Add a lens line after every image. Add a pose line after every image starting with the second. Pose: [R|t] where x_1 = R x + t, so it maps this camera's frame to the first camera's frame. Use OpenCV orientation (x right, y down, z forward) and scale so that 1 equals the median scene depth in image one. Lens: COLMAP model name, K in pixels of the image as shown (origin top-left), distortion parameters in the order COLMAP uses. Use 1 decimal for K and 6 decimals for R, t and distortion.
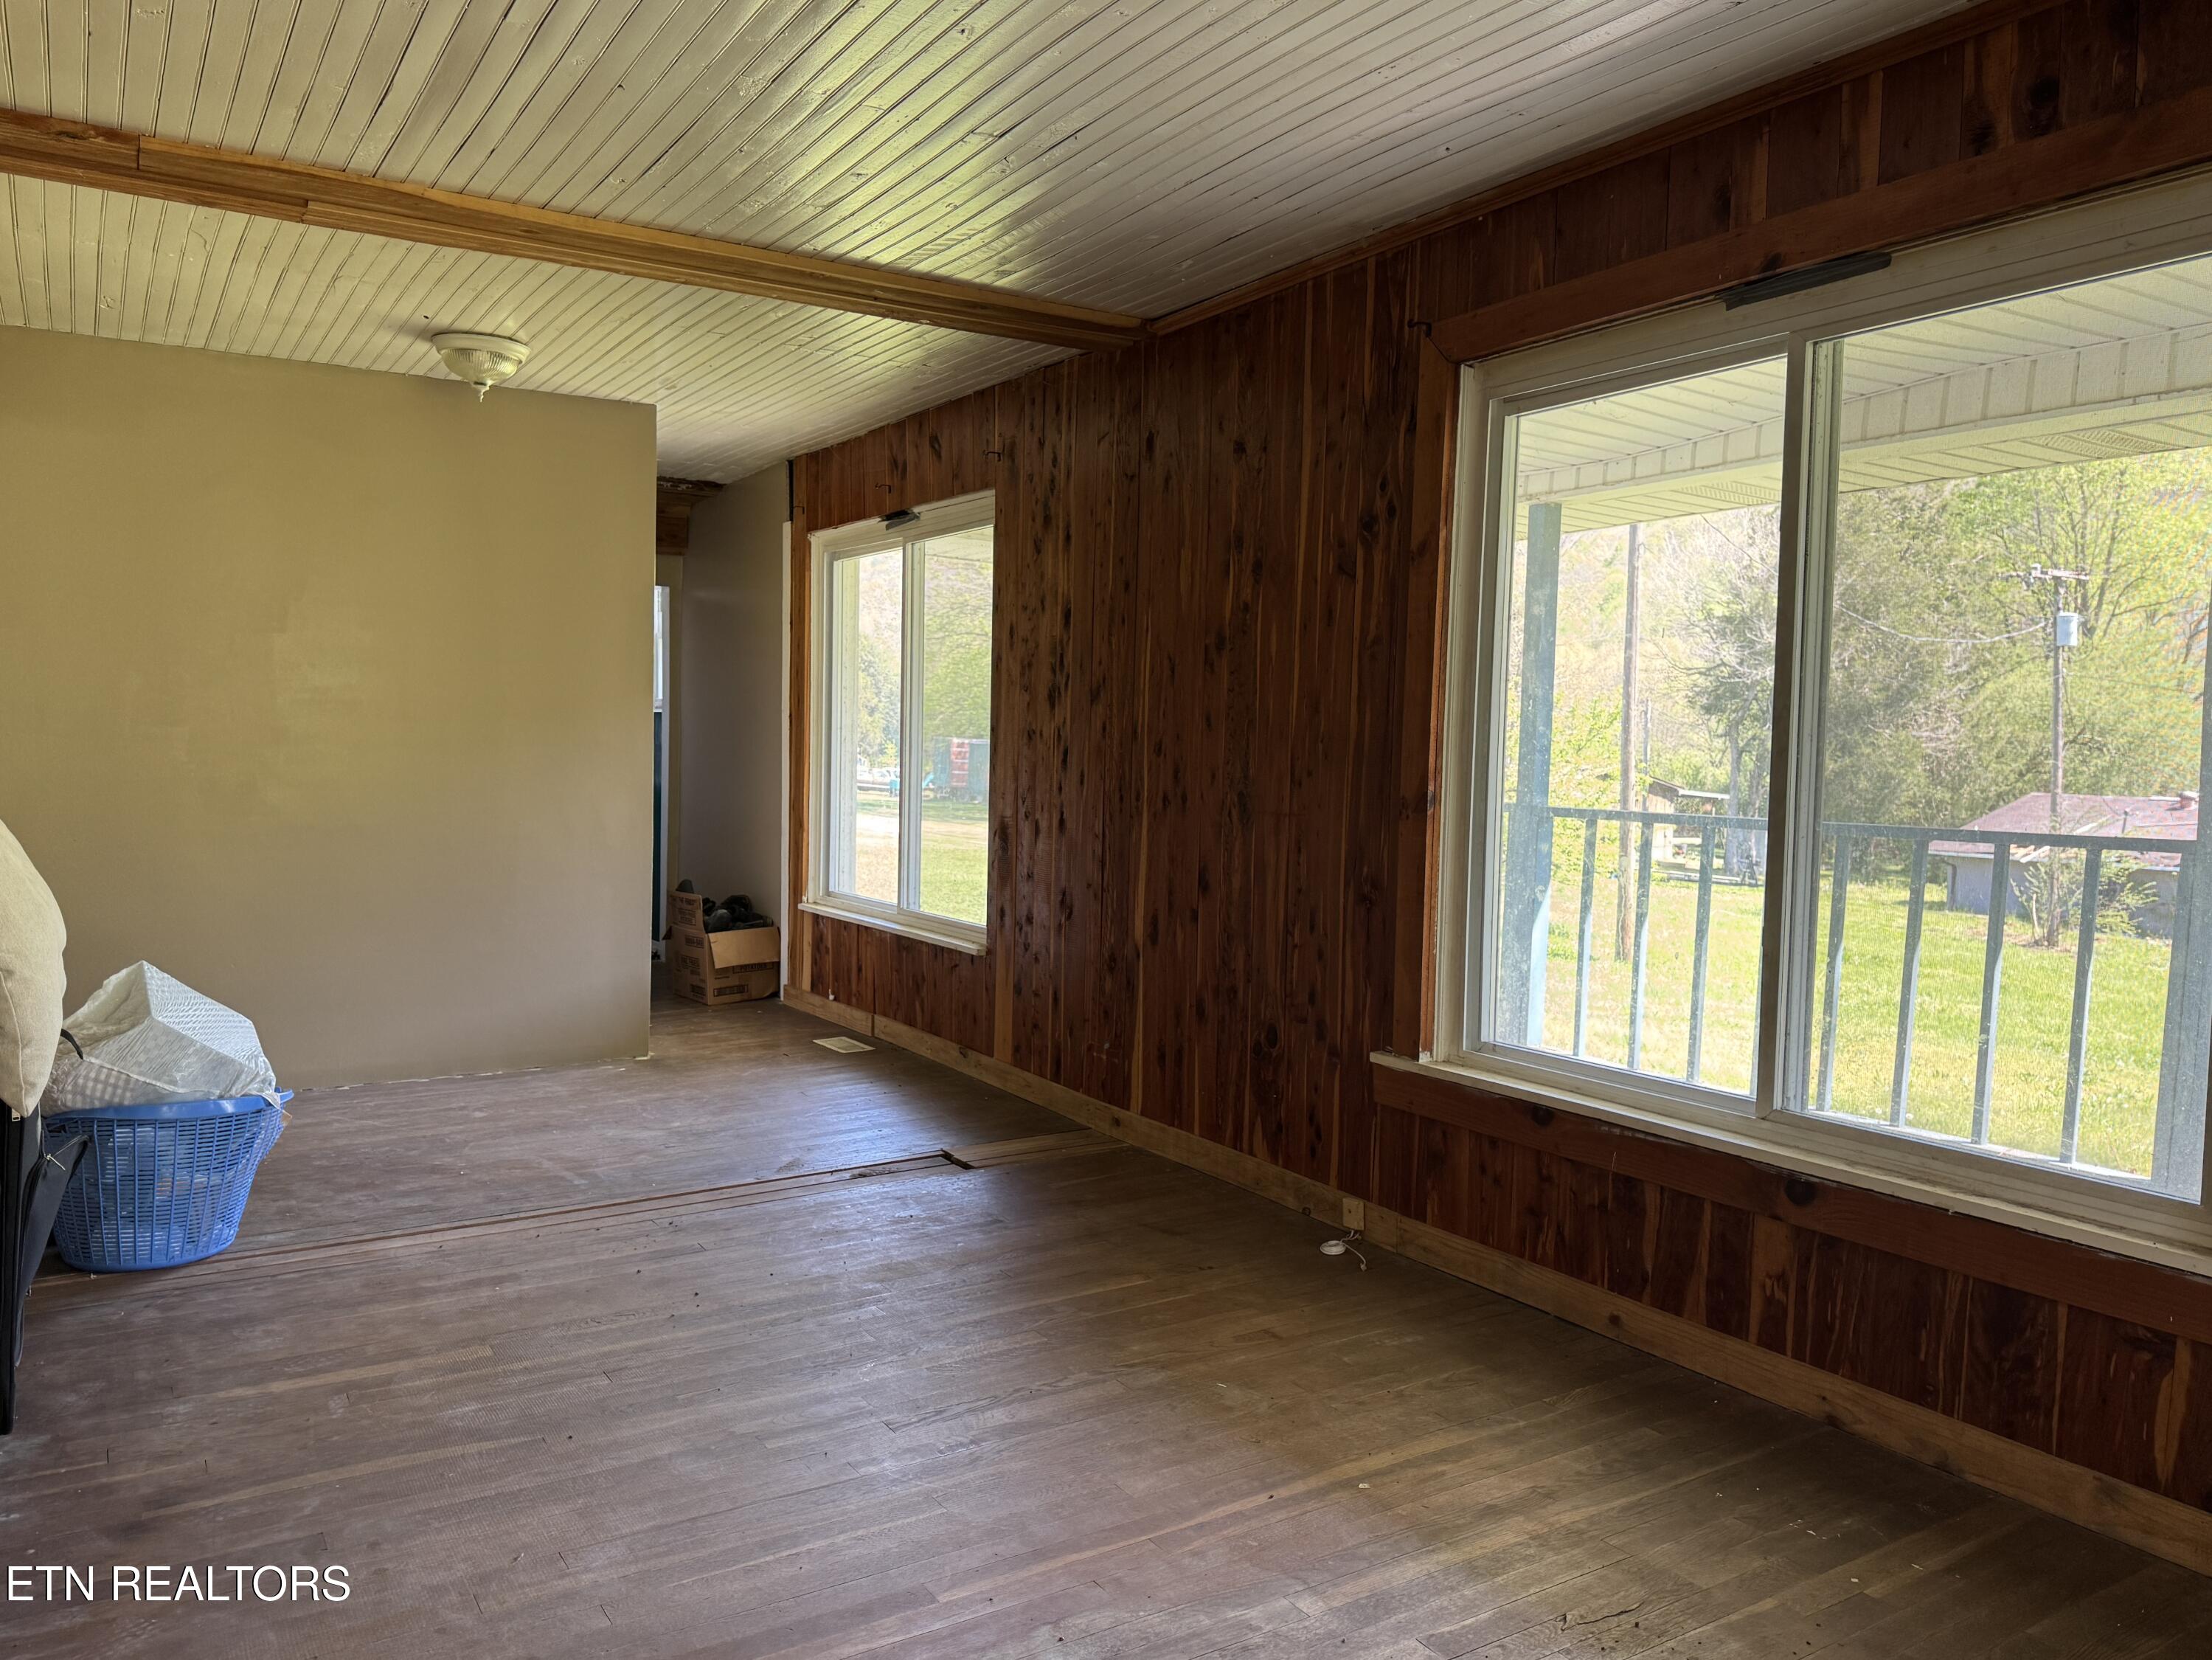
lens RADIAL K [[1566.1, 0, 1103.7], [0, 1566.1, 830.5], [0, 0, 1]] dist [0.004687, 0.000128]
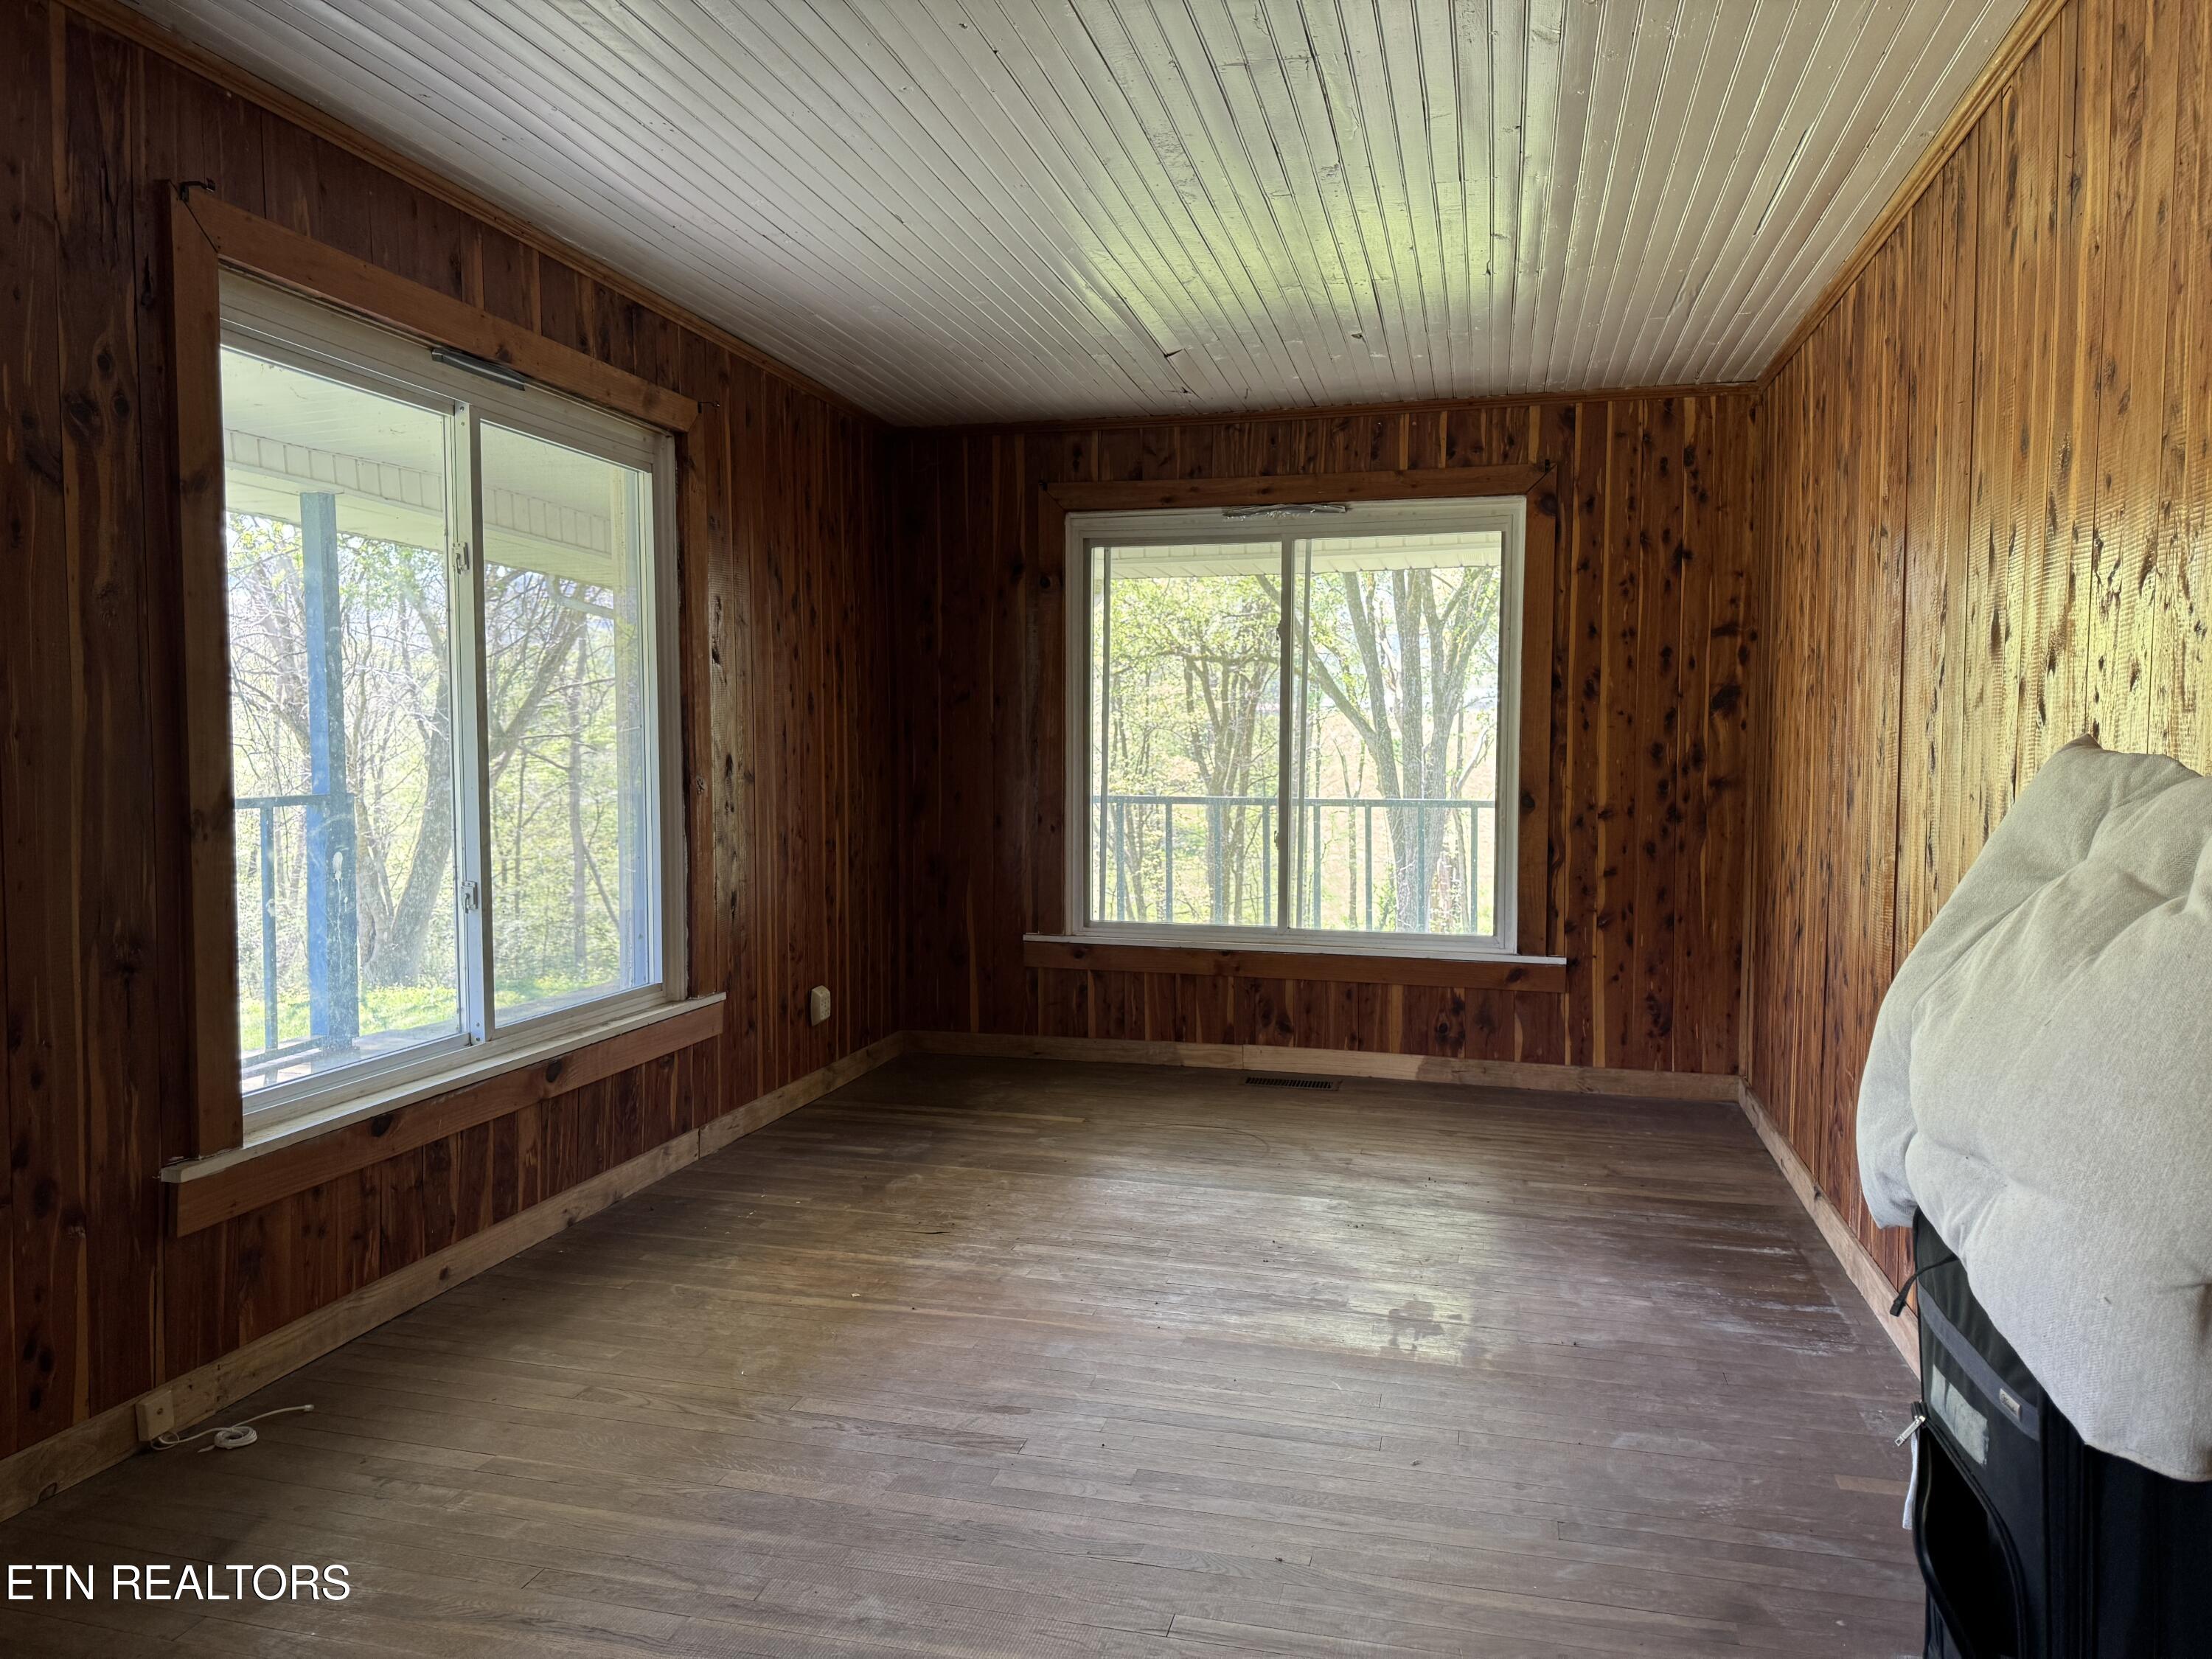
lens RADIAL K [[1565.9, 0, 1103.6], [0, 1565.9, 836.7], [0, 0, 1]] dist [0.004687, 0.000128]
pose [[-0.690890, -0.066884, 0.719860, -0.724288], [0.014773, 0.994197, 0.106551, -0.093168], [-0.722809, 0.084249, -0.685893, 1.349413]]
